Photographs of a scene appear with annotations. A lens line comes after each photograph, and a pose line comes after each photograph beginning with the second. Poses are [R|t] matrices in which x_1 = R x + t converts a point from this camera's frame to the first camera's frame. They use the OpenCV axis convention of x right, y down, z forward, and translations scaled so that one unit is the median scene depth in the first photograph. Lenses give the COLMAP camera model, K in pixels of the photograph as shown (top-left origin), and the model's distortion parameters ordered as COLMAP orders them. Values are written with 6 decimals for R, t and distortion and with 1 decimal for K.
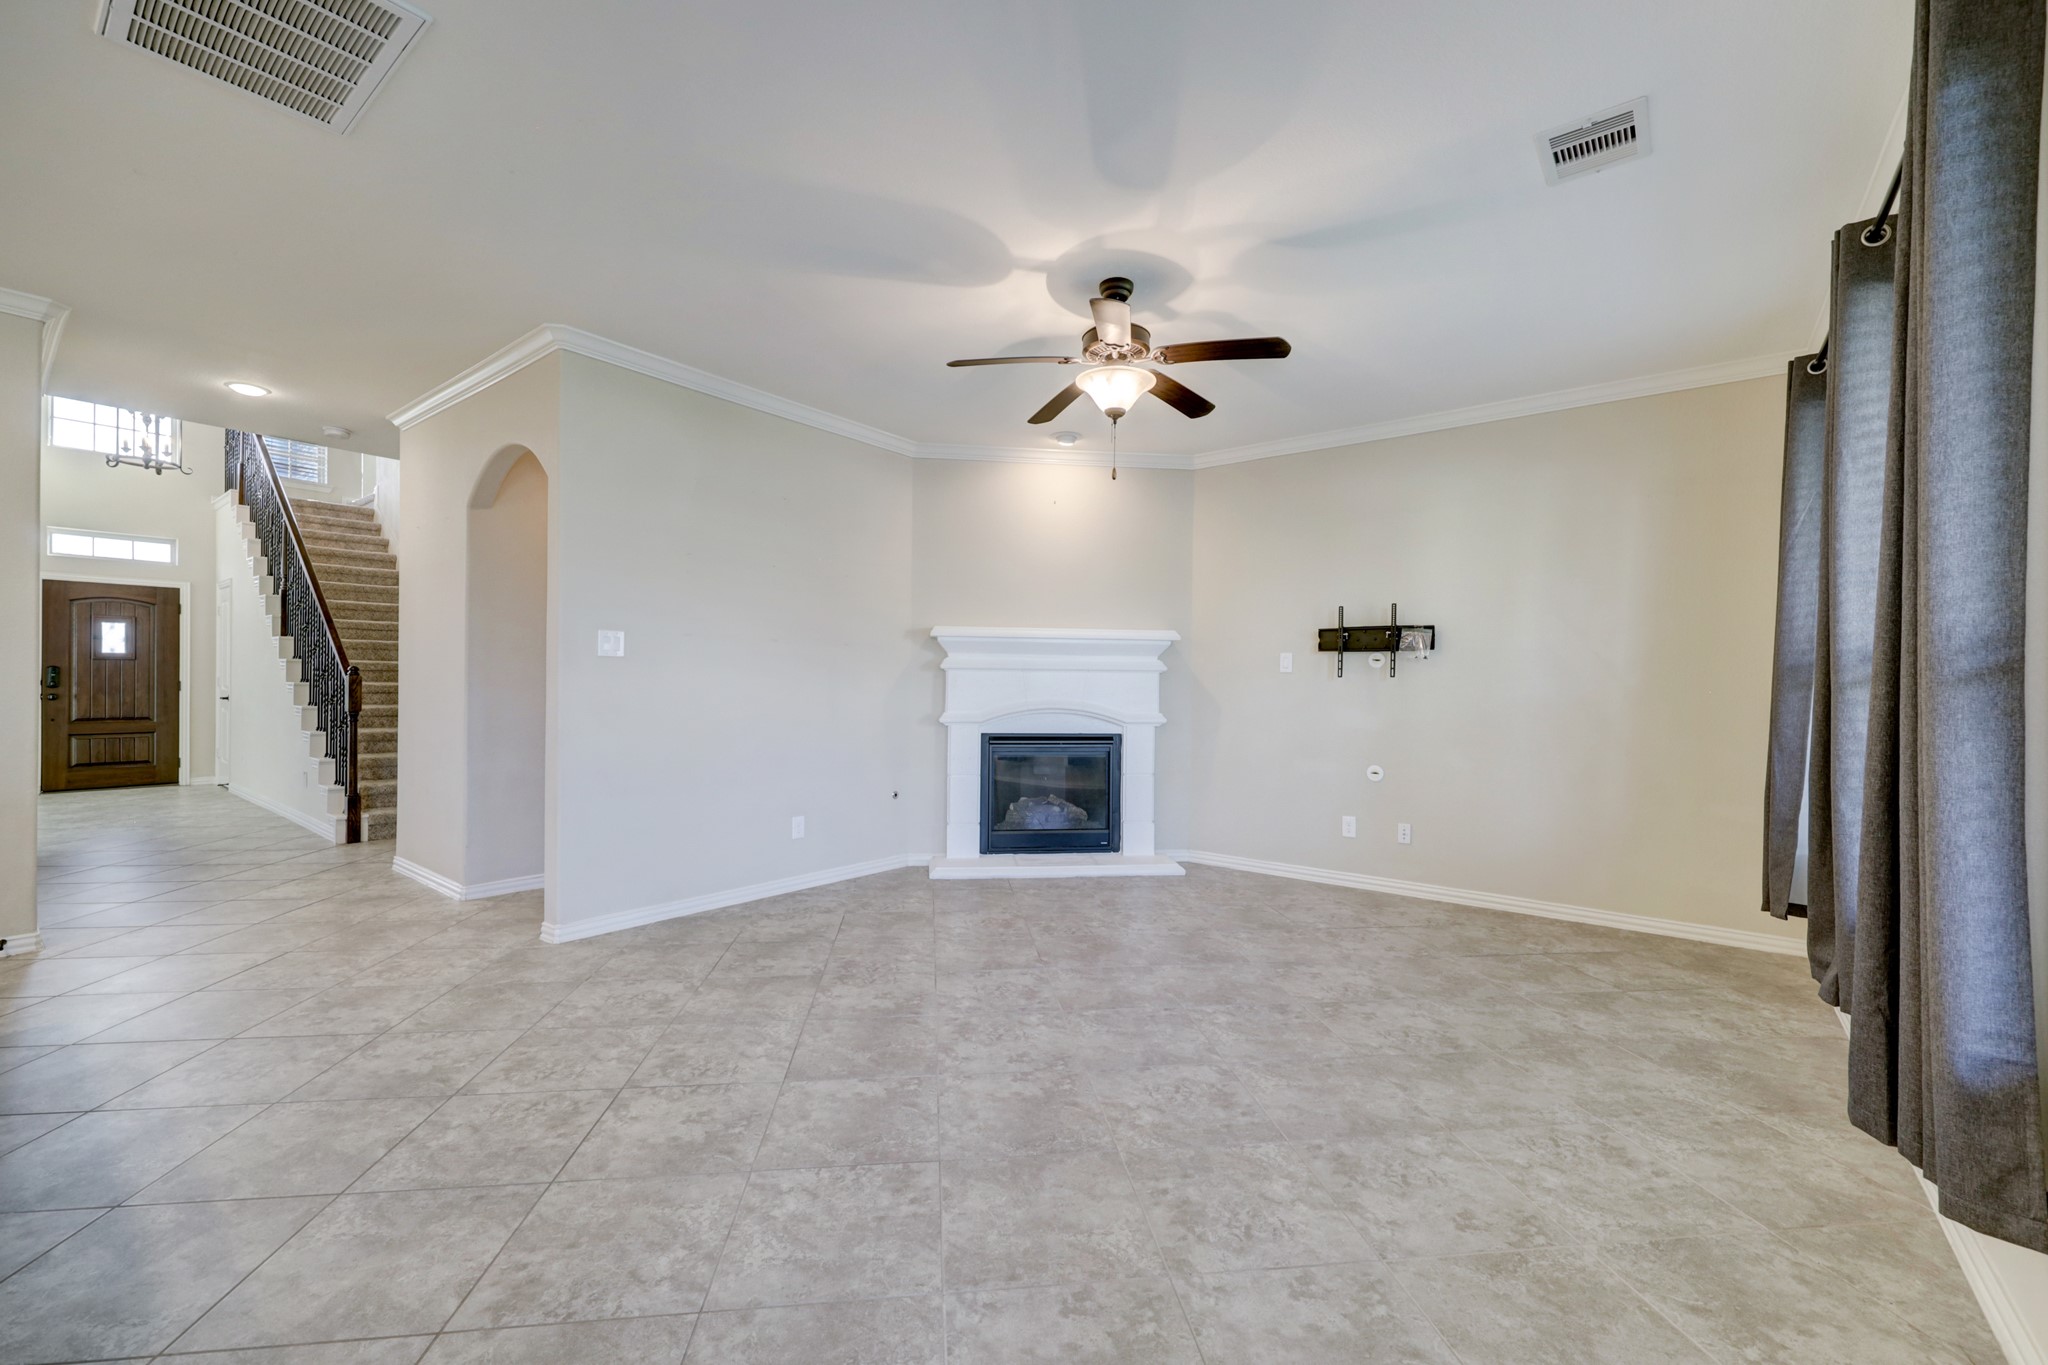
lens RADIAL K [[826.8, 0, 1034.8], [0, 826.8, 680.3], [0, 0, 1]] dist [0.000286, -0.000033]
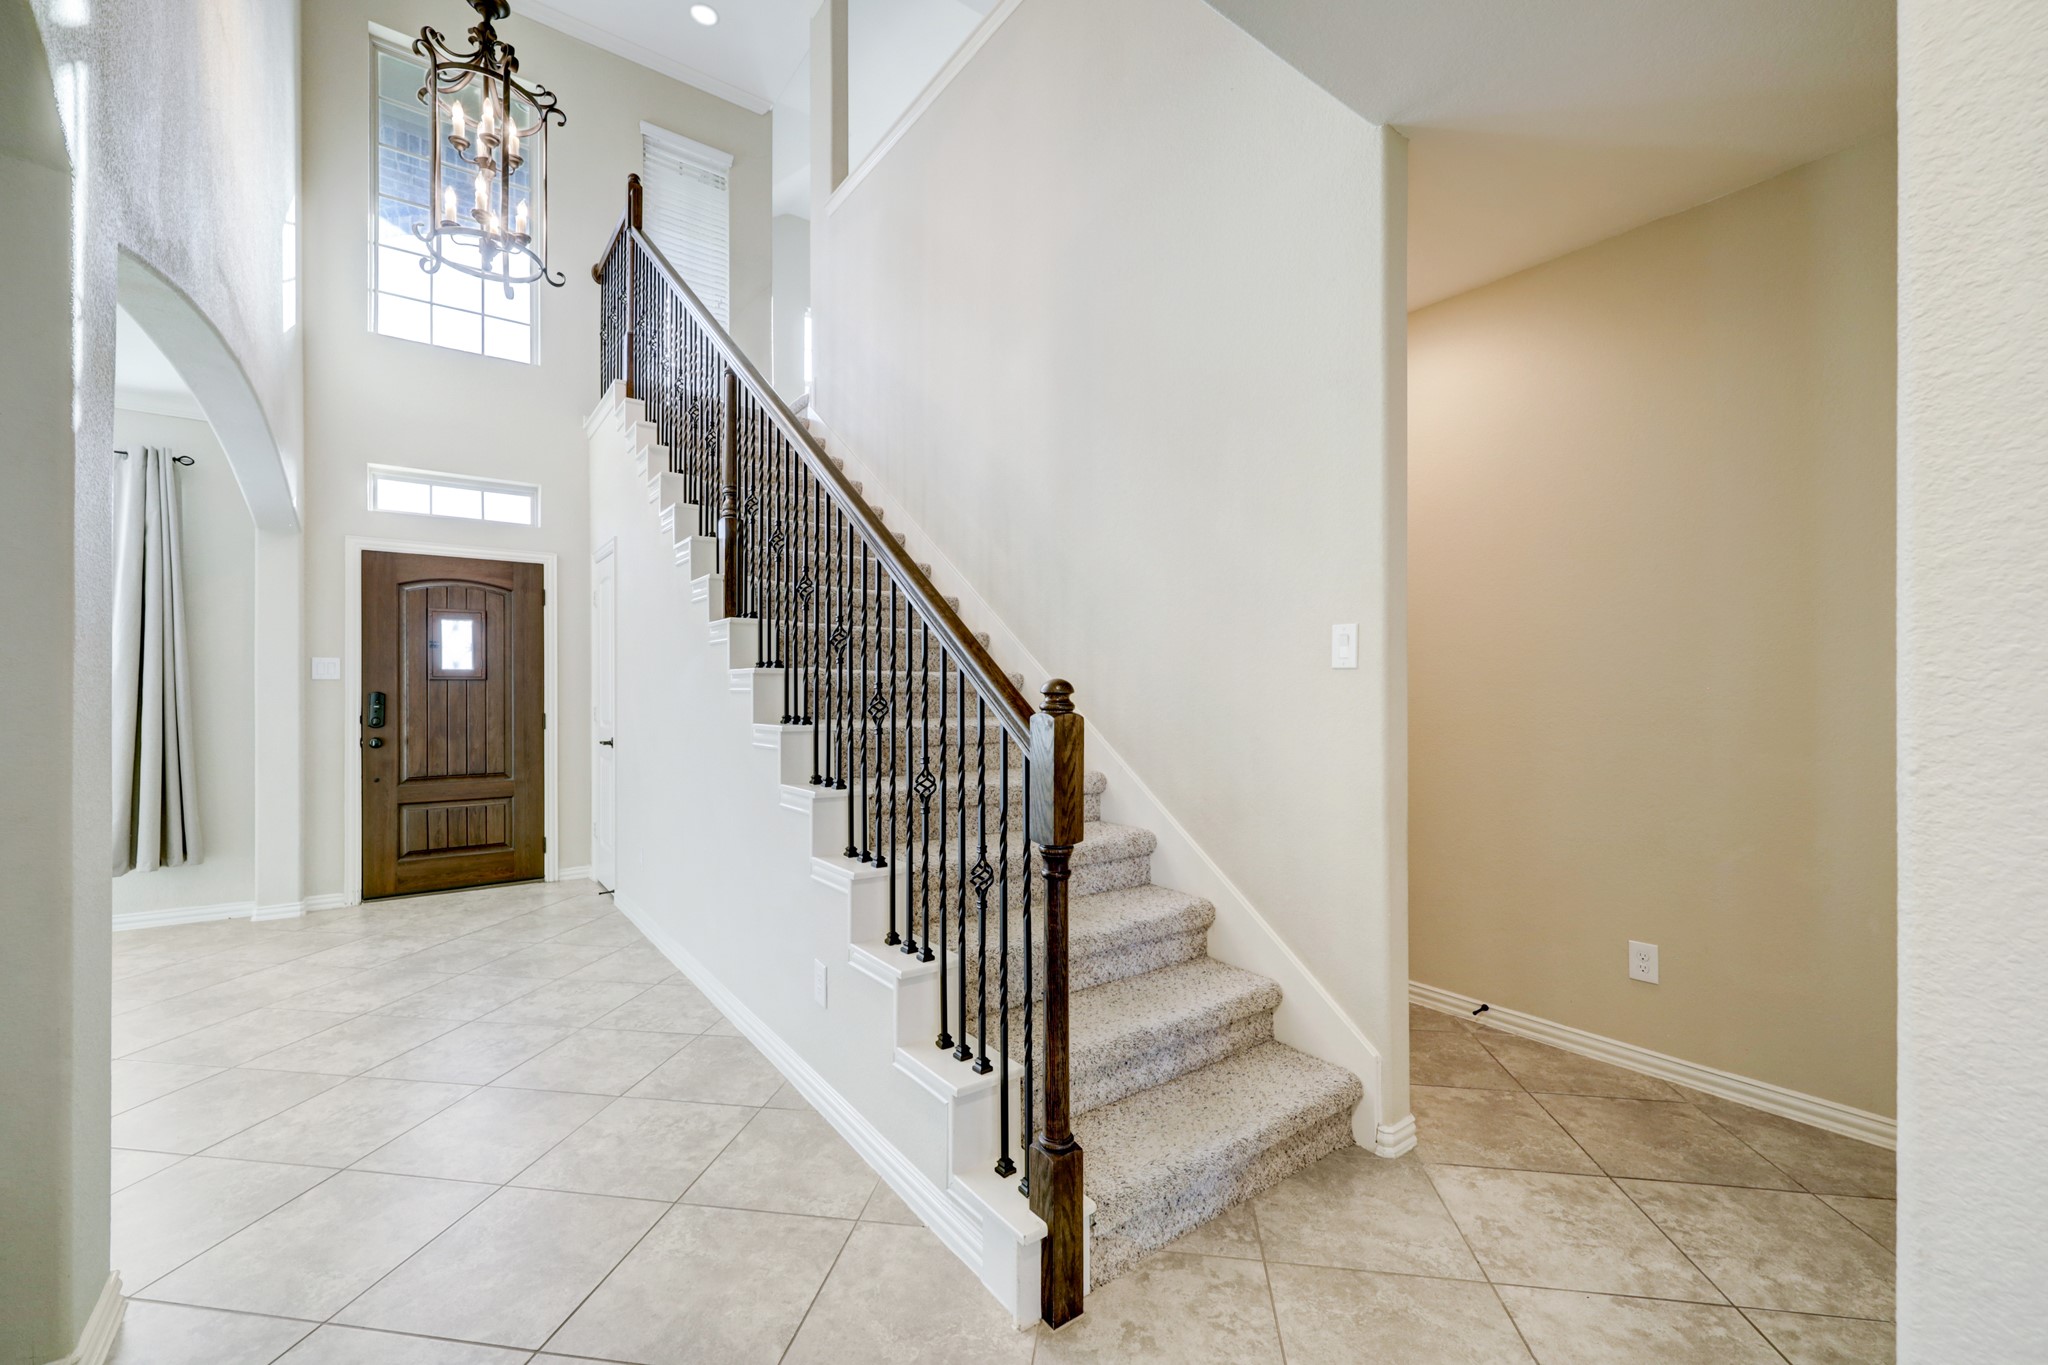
lens RADIAL K [[837.7, 0, 1028.6], [0, 837.7, 696.3], [0, 0, 1]] dist [-0.000713, -0.000021]
pose [[0.961988, -0.010054, -0.272907, -0.534339], [0.009443, 0.999949, -0.003551, -0.006759], [0.272928, 0.000839, 0.962034, 0.515406]]
